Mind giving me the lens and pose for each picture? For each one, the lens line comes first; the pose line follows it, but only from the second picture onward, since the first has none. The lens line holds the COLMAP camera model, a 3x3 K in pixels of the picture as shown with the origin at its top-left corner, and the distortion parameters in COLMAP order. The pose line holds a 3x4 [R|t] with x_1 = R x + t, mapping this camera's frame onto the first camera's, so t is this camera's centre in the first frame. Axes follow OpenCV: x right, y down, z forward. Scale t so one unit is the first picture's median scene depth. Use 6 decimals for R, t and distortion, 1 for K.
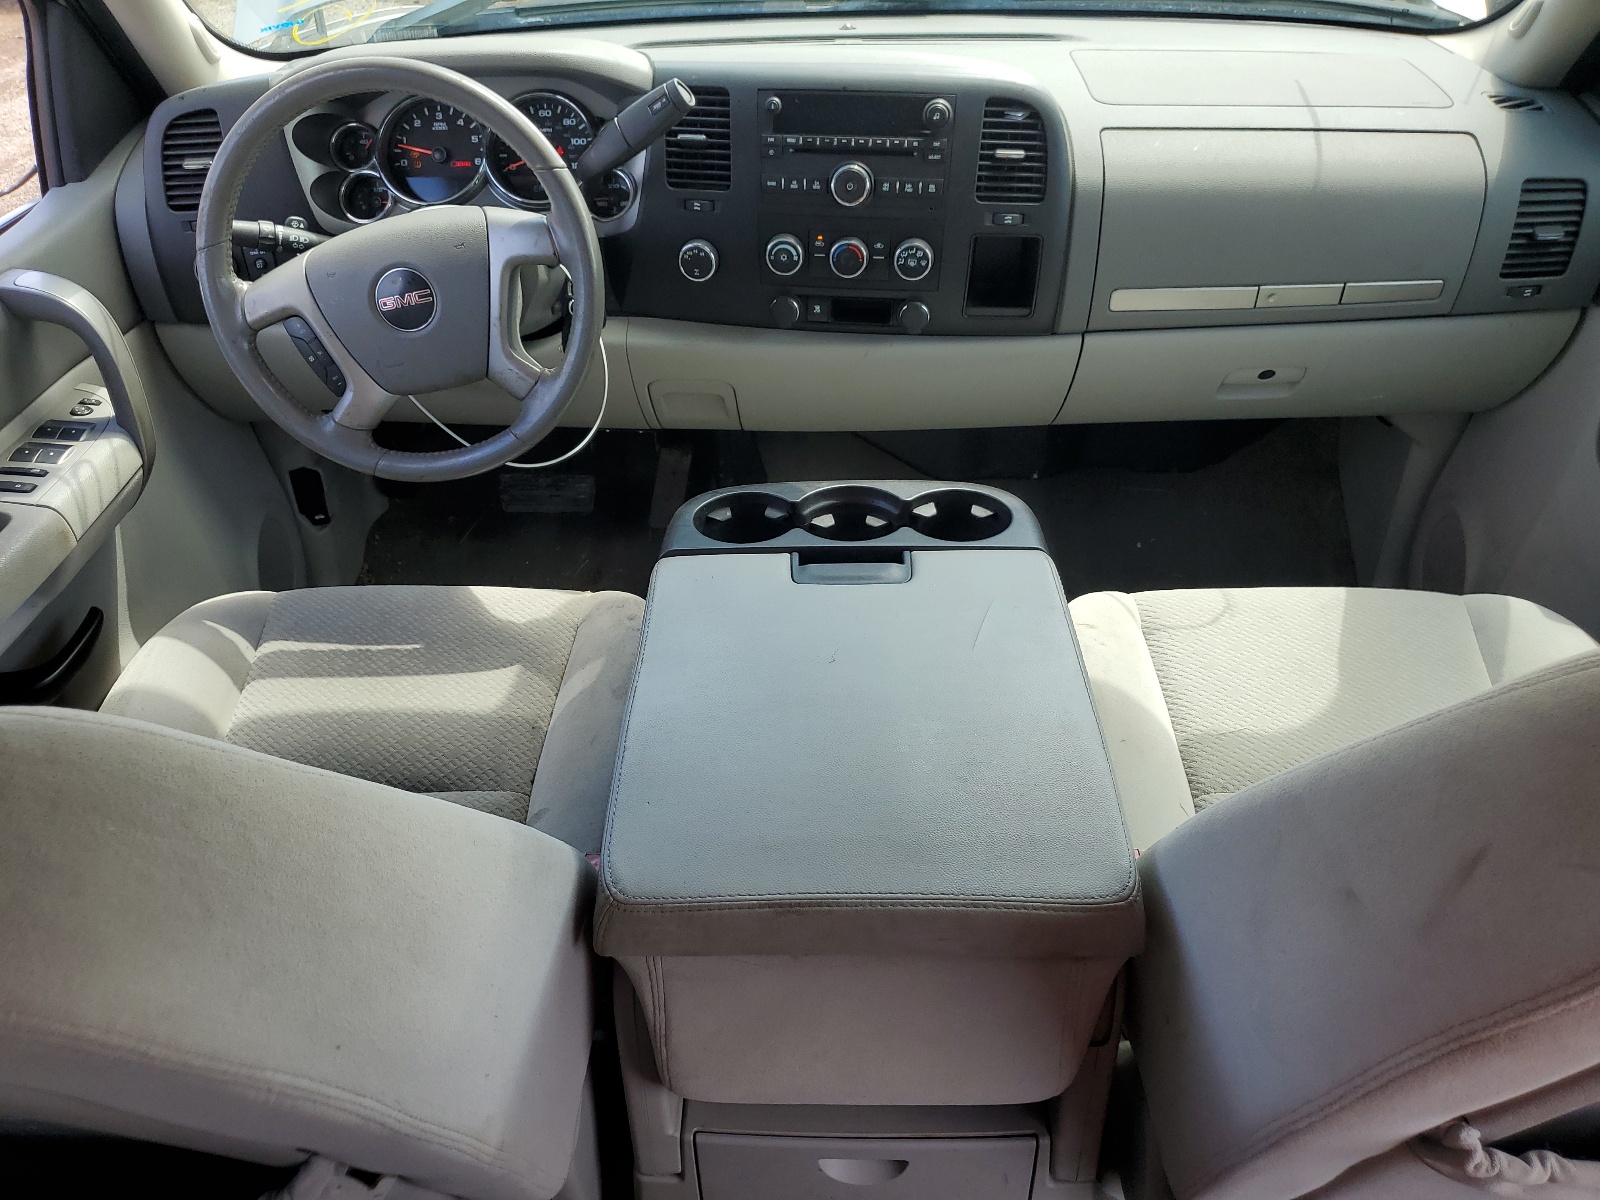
lens RADIAL K [[1235.5, 0, 801.2], [0, 1235.5, 594.6], [0, 0, 1]] dist [-0.015551, -0.004082]
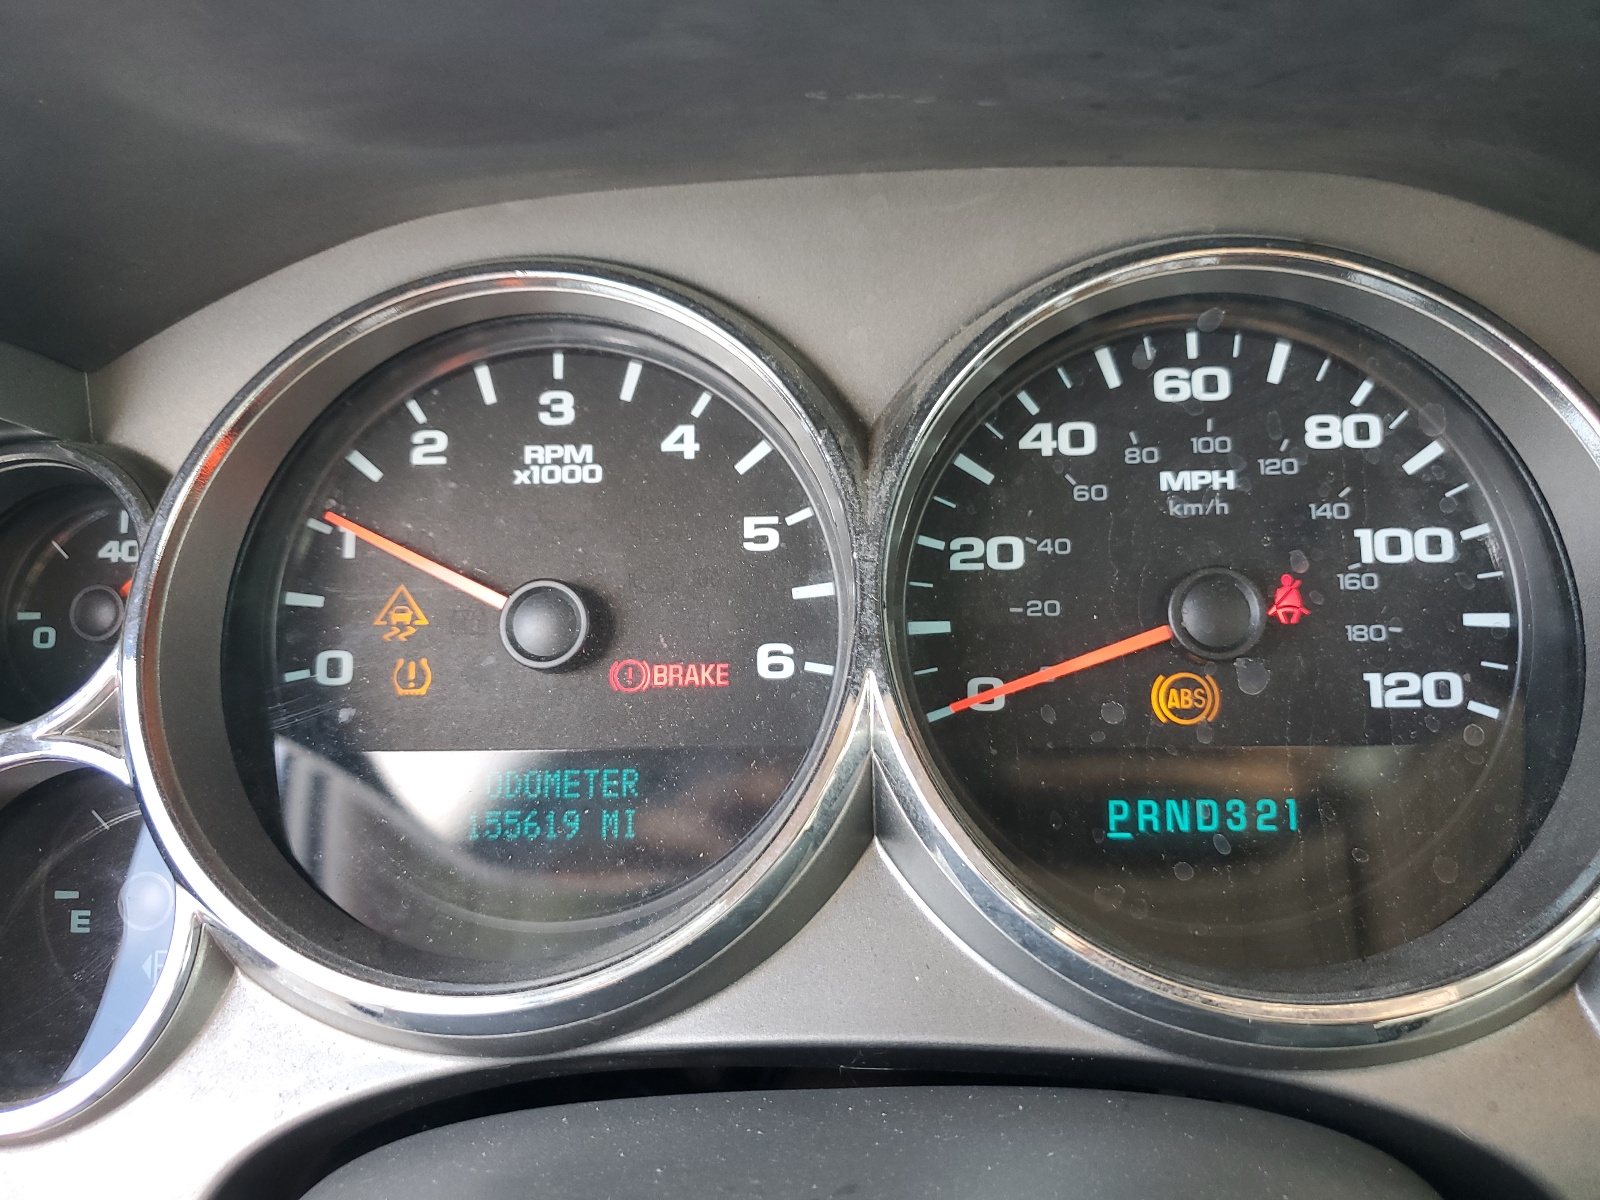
lens RADIAL K [[1235.5, 0, 797.5], [0, 1235.5, 602.1], [0, 0, 1]] dist [-0.015551, -0.004082]
pose [[0.999043, -0.005960, -0.043334, -0.253810], [-0.006418, 0.959975, -0.280011, -0.315175], [0.043269, 0.280021, 0.959018, 0.844771]]
